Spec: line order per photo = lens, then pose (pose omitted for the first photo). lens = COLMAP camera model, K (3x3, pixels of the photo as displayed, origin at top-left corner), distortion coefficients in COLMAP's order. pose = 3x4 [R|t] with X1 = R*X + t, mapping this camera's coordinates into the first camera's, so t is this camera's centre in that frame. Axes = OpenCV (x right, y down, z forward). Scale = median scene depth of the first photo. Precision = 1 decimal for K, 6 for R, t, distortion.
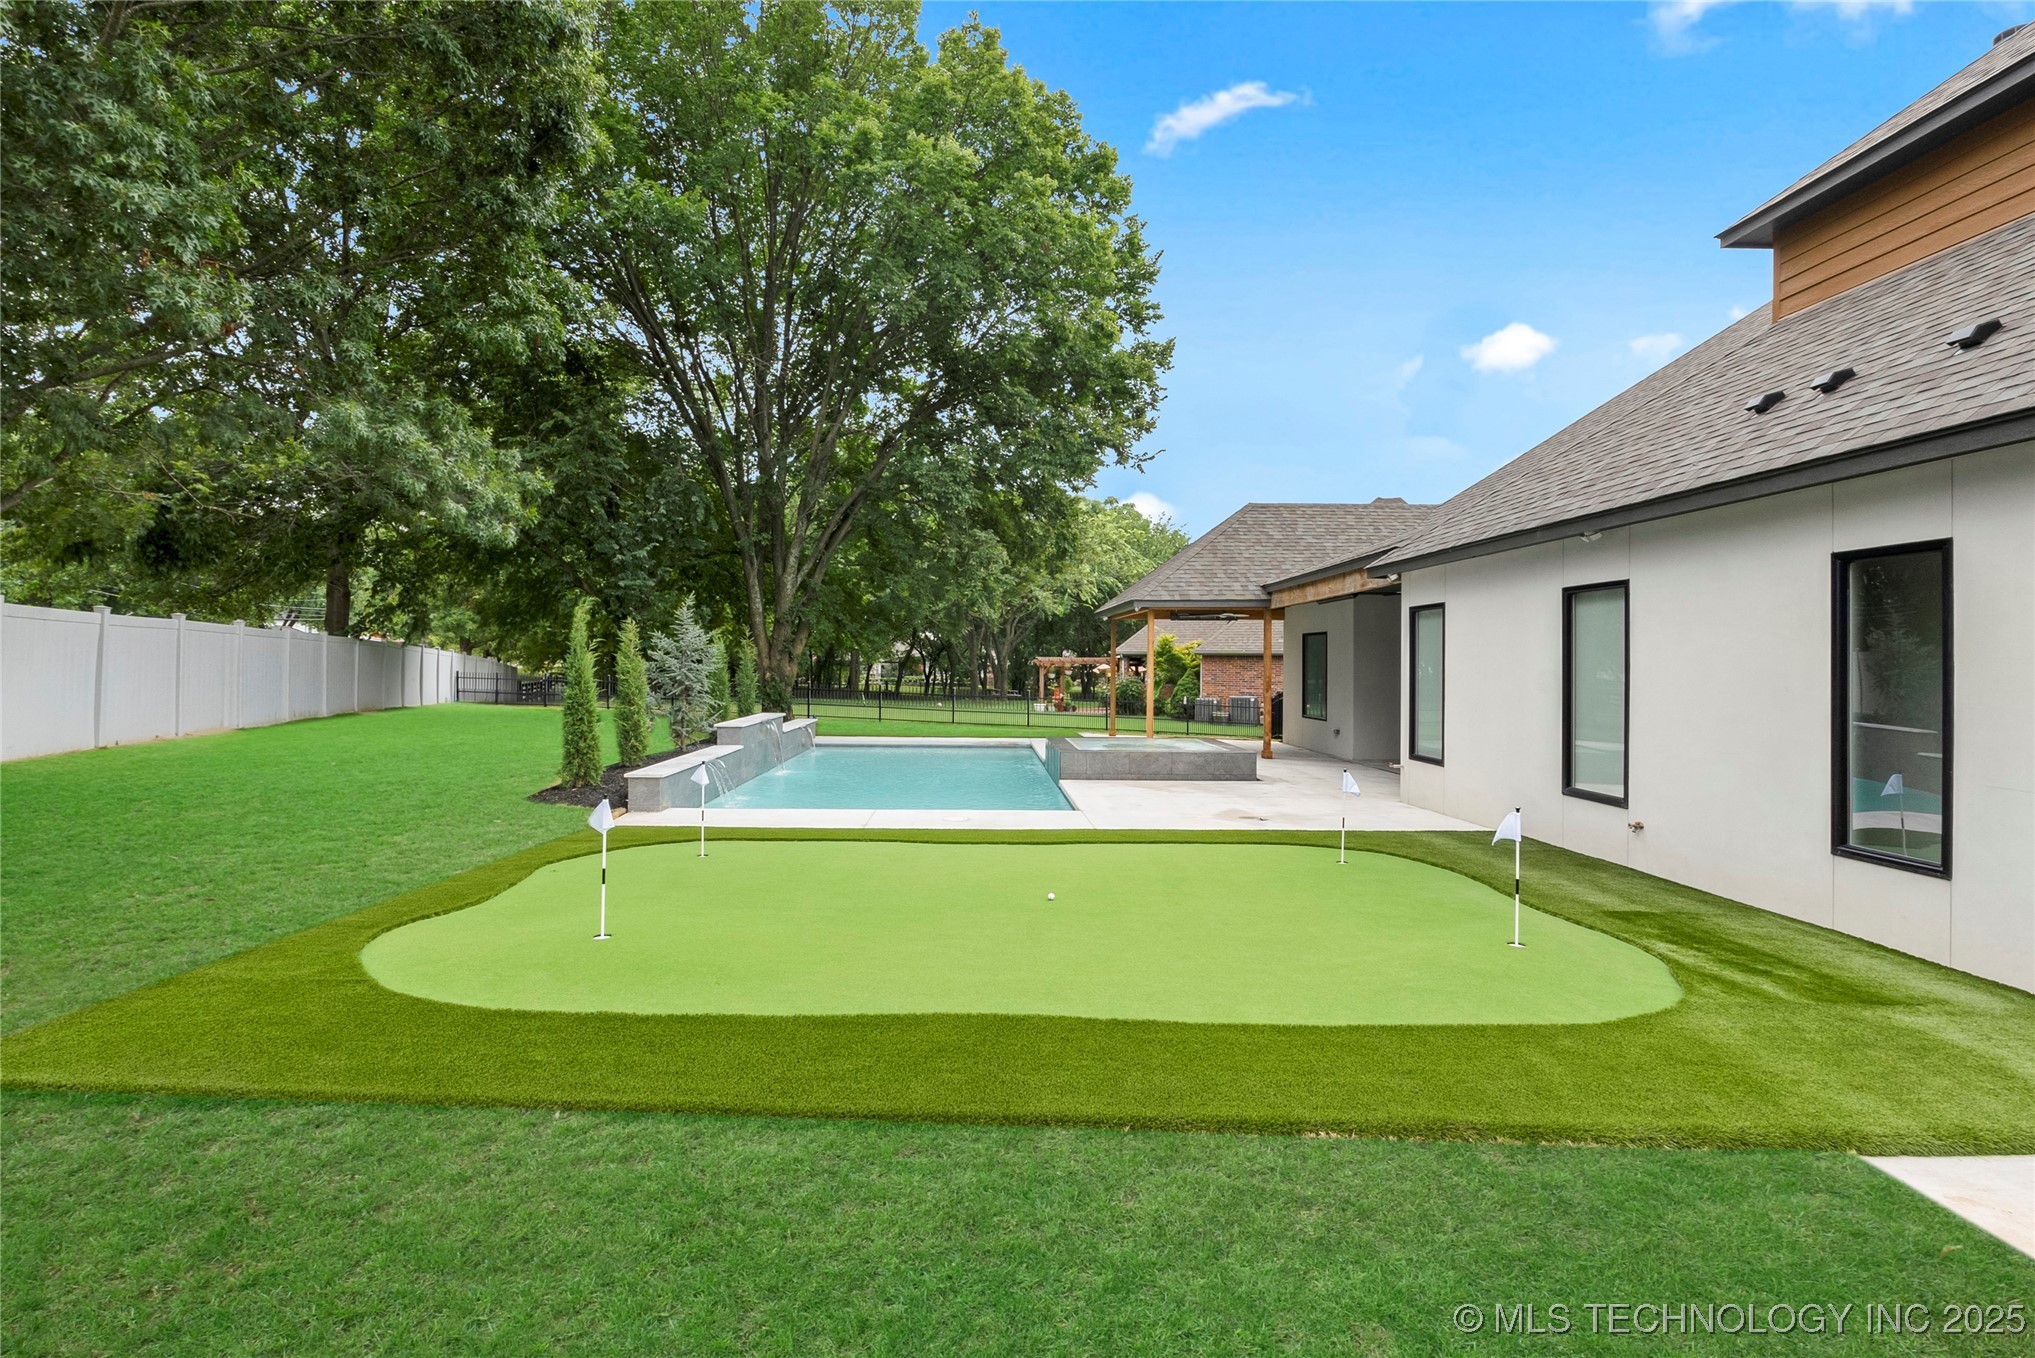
lens RADIAL K [[978.7, 0, 1032.2], [0, 978.7, 654.8], [0, 0, 1]] dist [-0.006712, 0.000263]
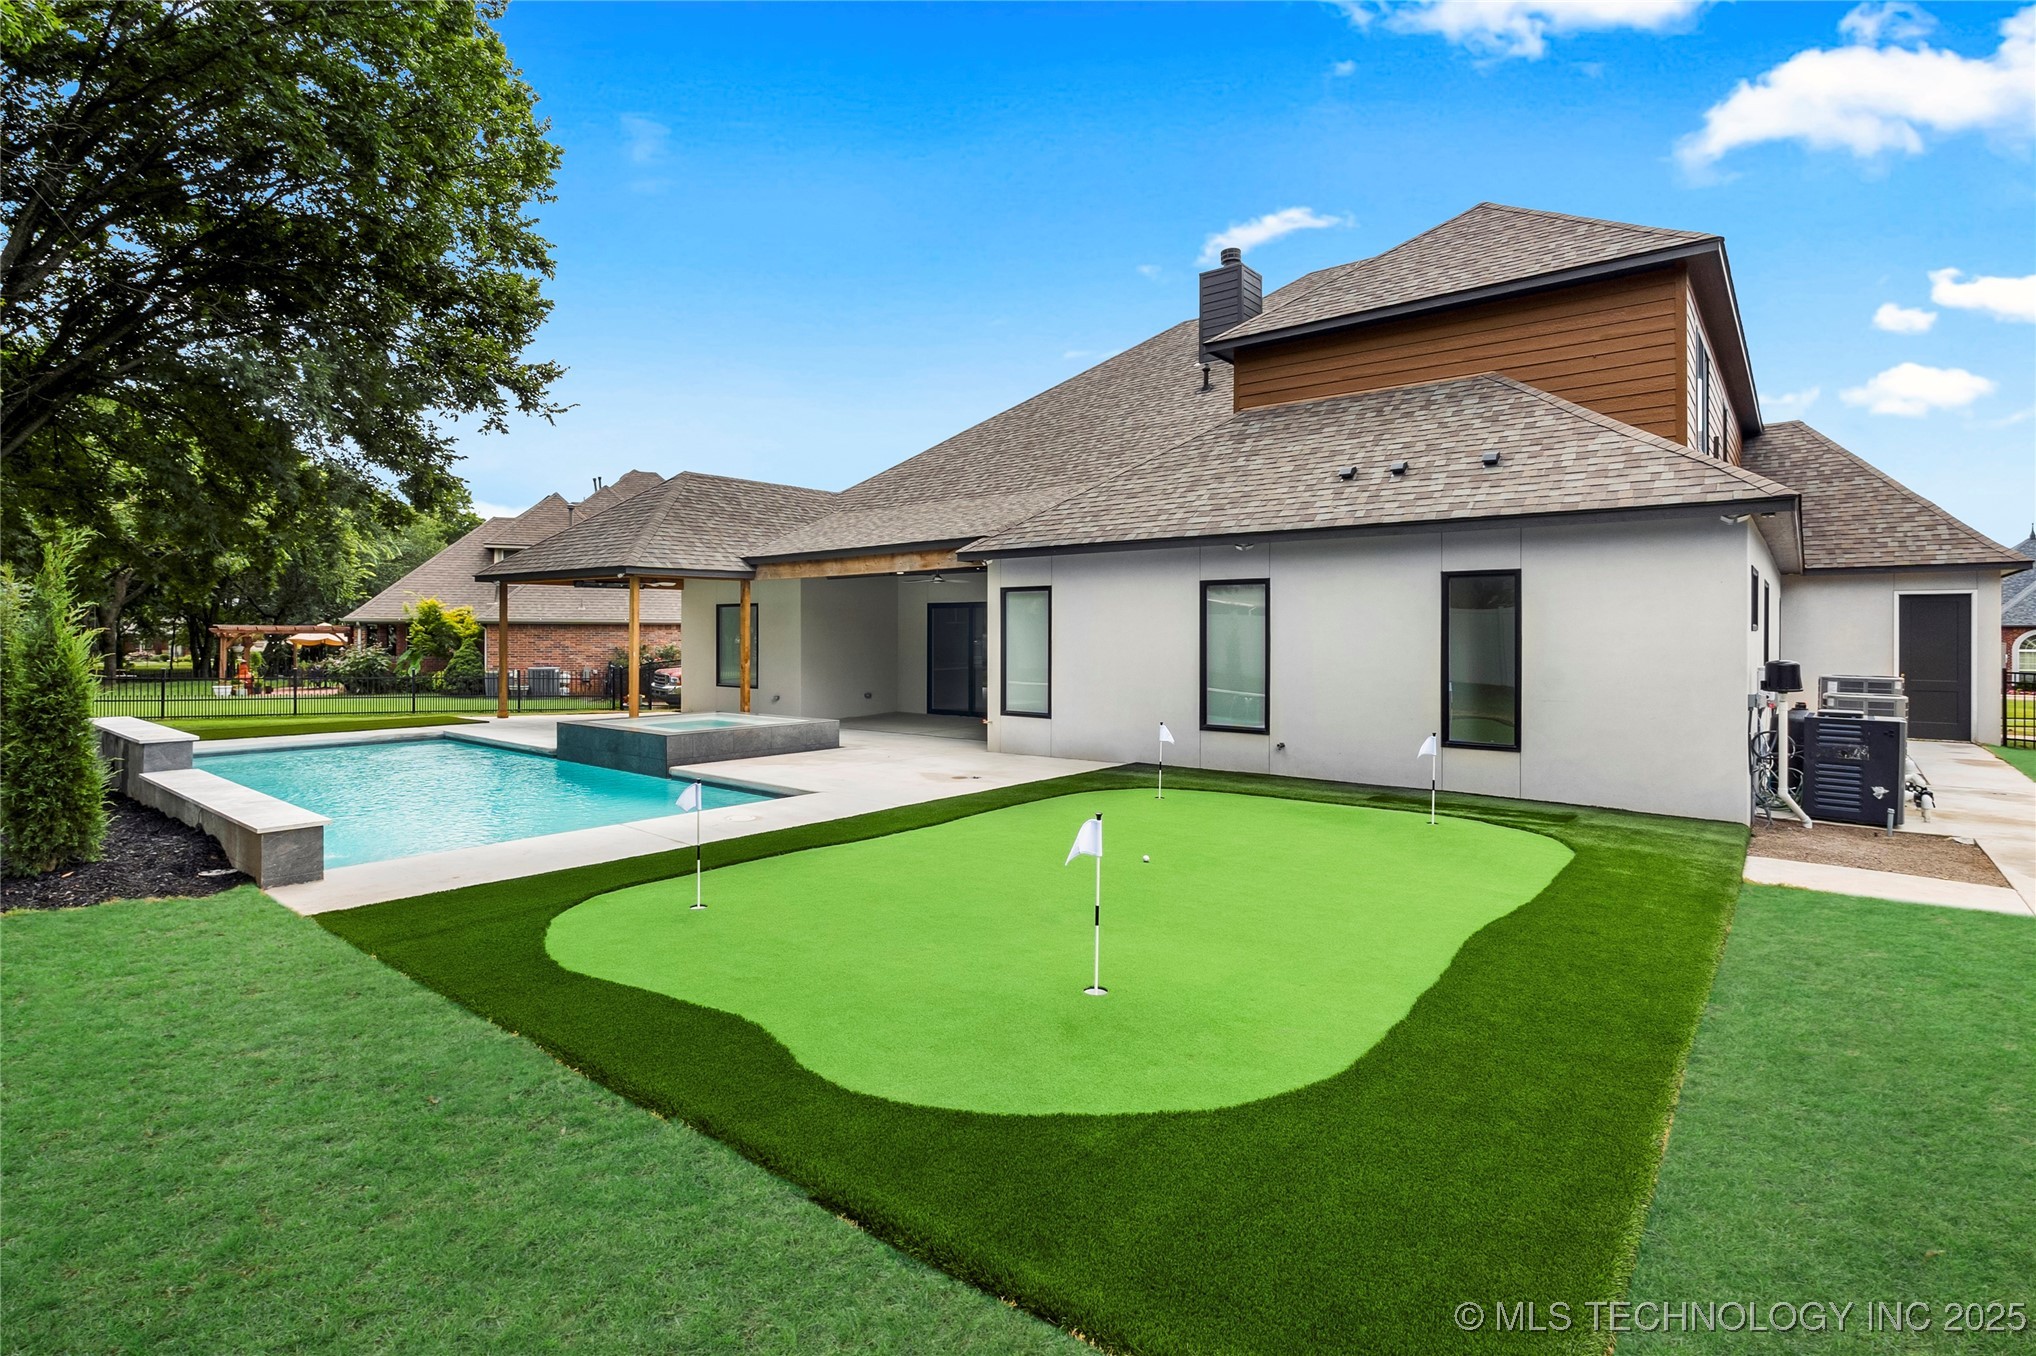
lens RADIAL K [[932.9, 0, 988.3], [0, 932.9, 626.6], [0, 0, 1]] dist [-0.008588, -0.000243]
pose [[0.676860, 0.000090, 0.736112, -0.400701], [-0.004075, 0.999985, 0.003626, -0.004603], [-0.736101, -0.005454, 0.676850, 0.206995]]
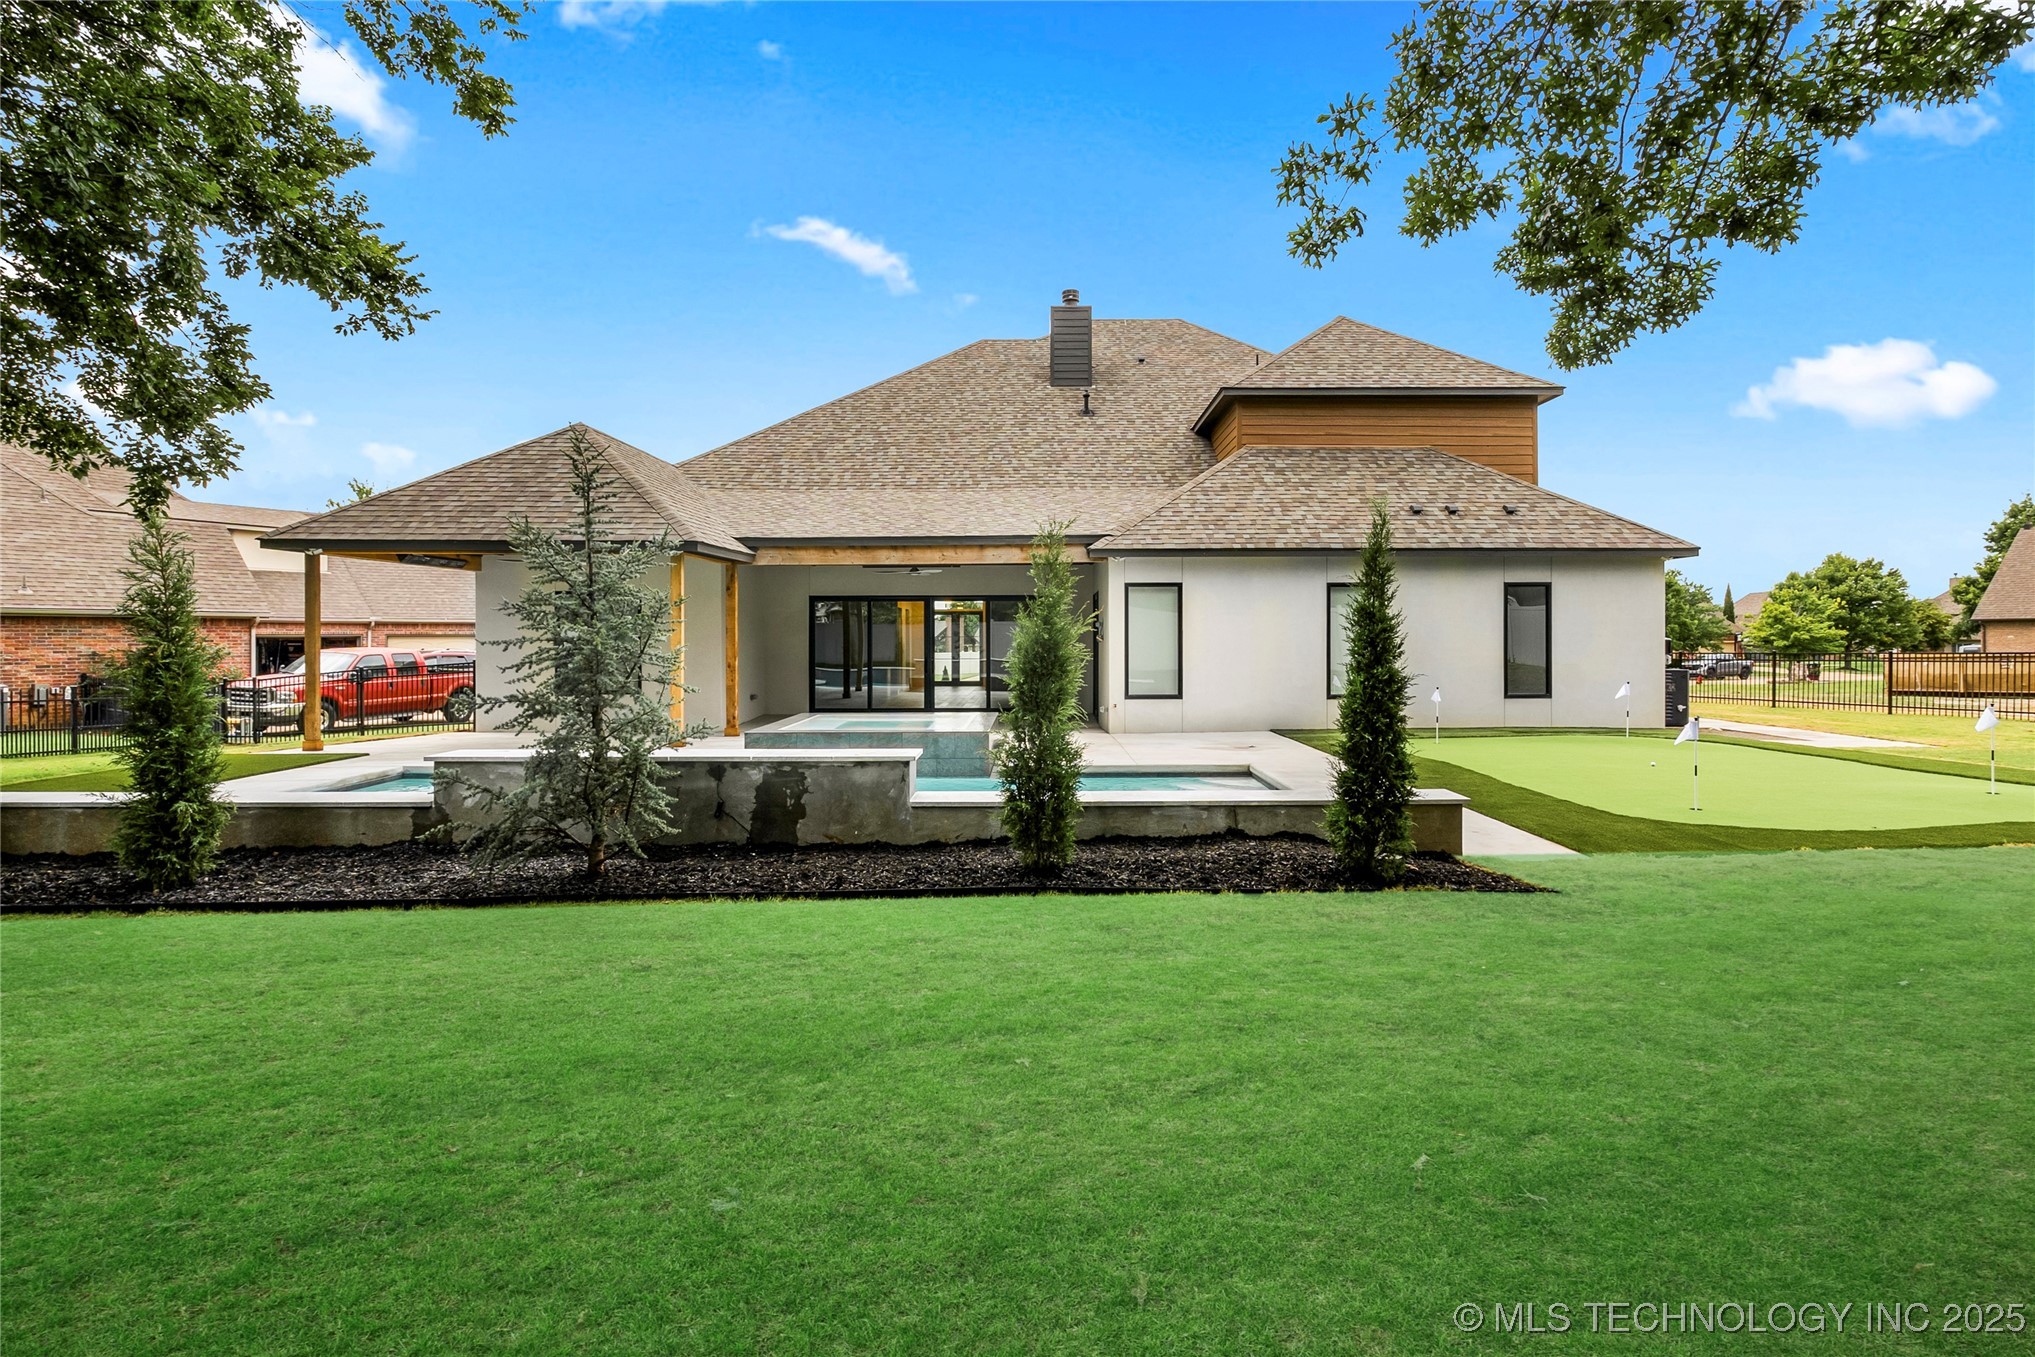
lens RADIAL K [[932.5, 0, 987.8], [0, 932.5, 627.2], [0, 0, 1]] dist [-0.008588, -0.000243]
pose [[0.063270, -0.007020, 0.997972, -0.753489], [-0.004485, 0.999963, 0.007318, 0.001822], [-0.997986, -0.004939, 0.063236, 0.952761]]
